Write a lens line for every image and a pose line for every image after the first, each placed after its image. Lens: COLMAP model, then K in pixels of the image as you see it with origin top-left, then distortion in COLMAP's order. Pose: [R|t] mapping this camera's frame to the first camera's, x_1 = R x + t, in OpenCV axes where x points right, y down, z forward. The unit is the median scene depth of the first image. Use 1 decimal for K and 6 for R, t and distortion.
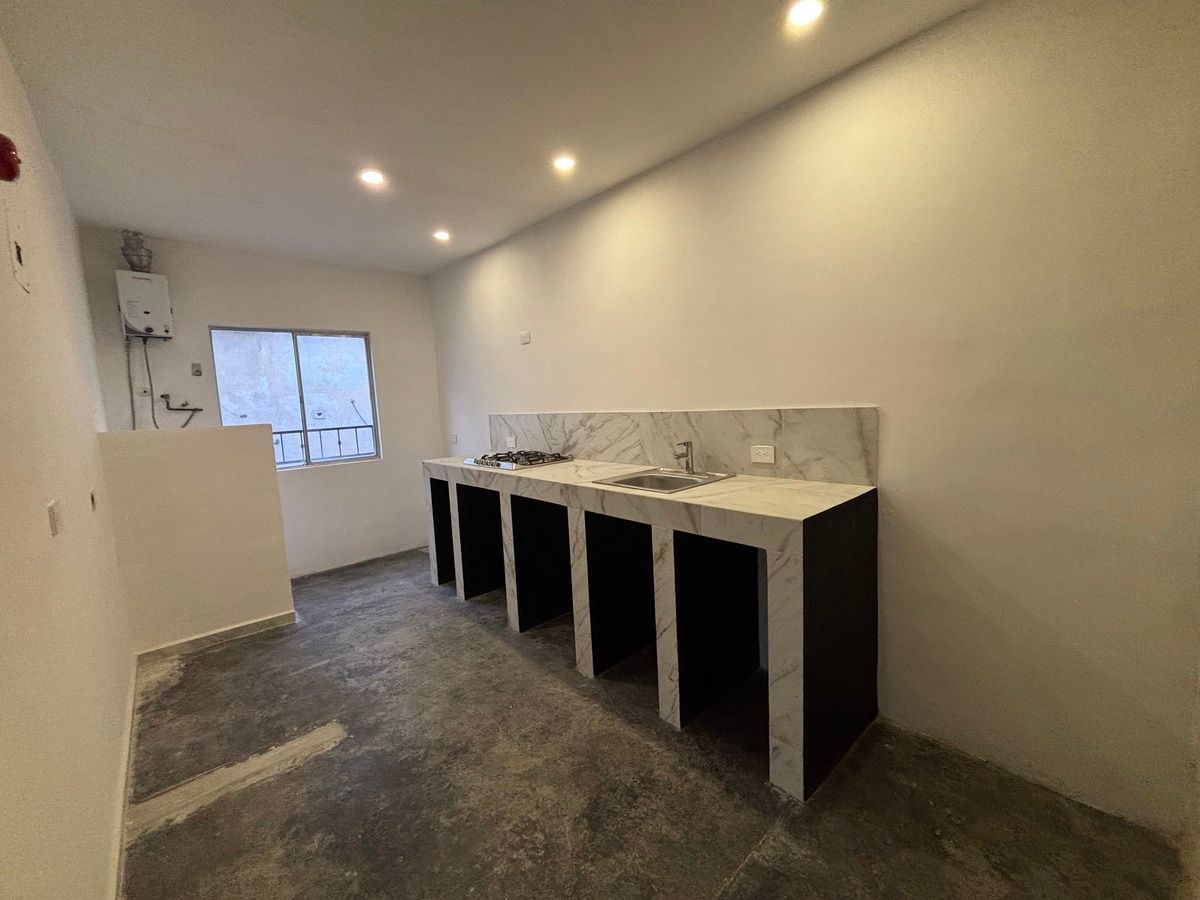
lens RADIAL K [[482.7, 0, 589.0], [0, 482.7, 457.2], [0, 0, 1]] dist [0.008765, 0.000169]
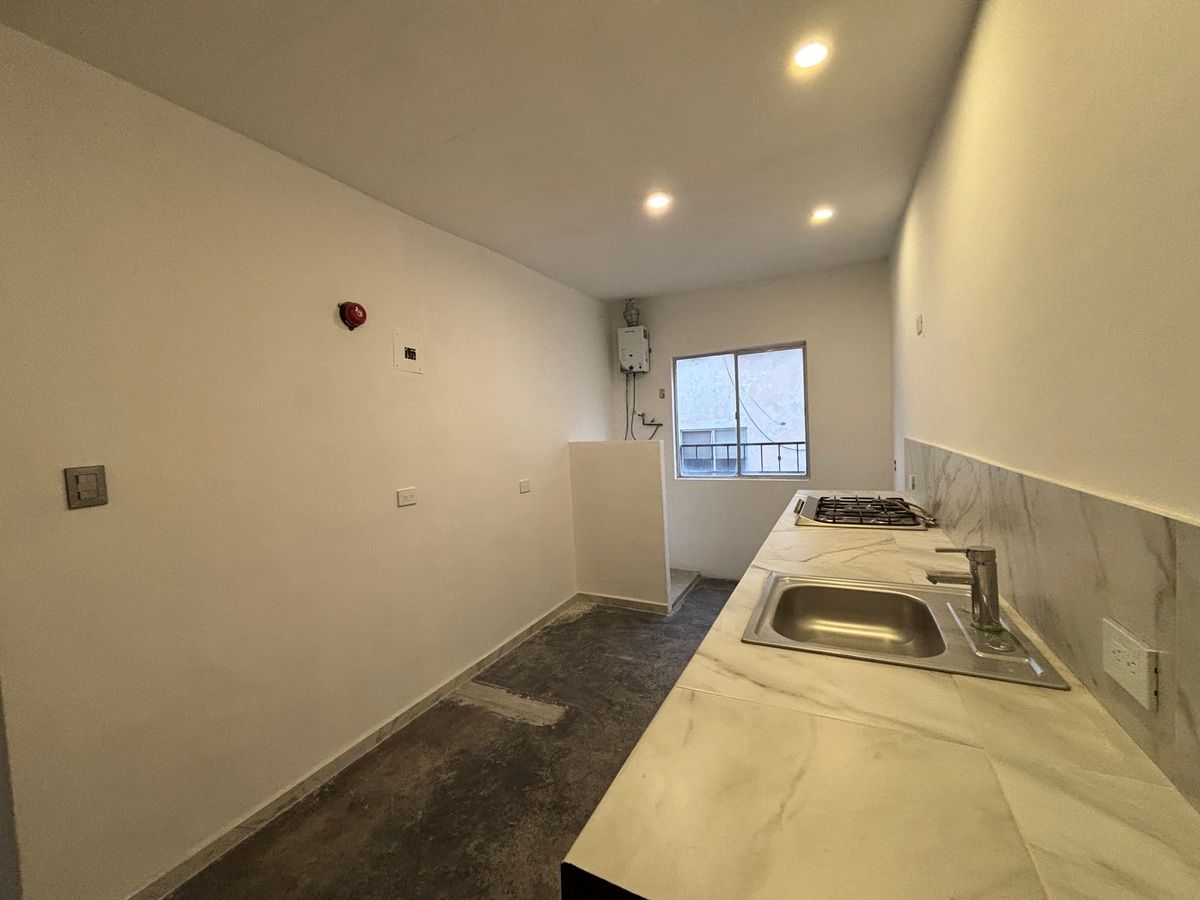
lens RADIAL K [[482.7, 0, 597.4], [0, 482.7, 451.4], [0, 0, 1]] dist [0.008765, 0.000169]
pose [[0.371094, 0.076662, -0.925426, 0.351985], [-0.083969, 0.995274, 0.048776, -0.083148], [0.924791, 0.059606, 0.375777, 0.407114]]
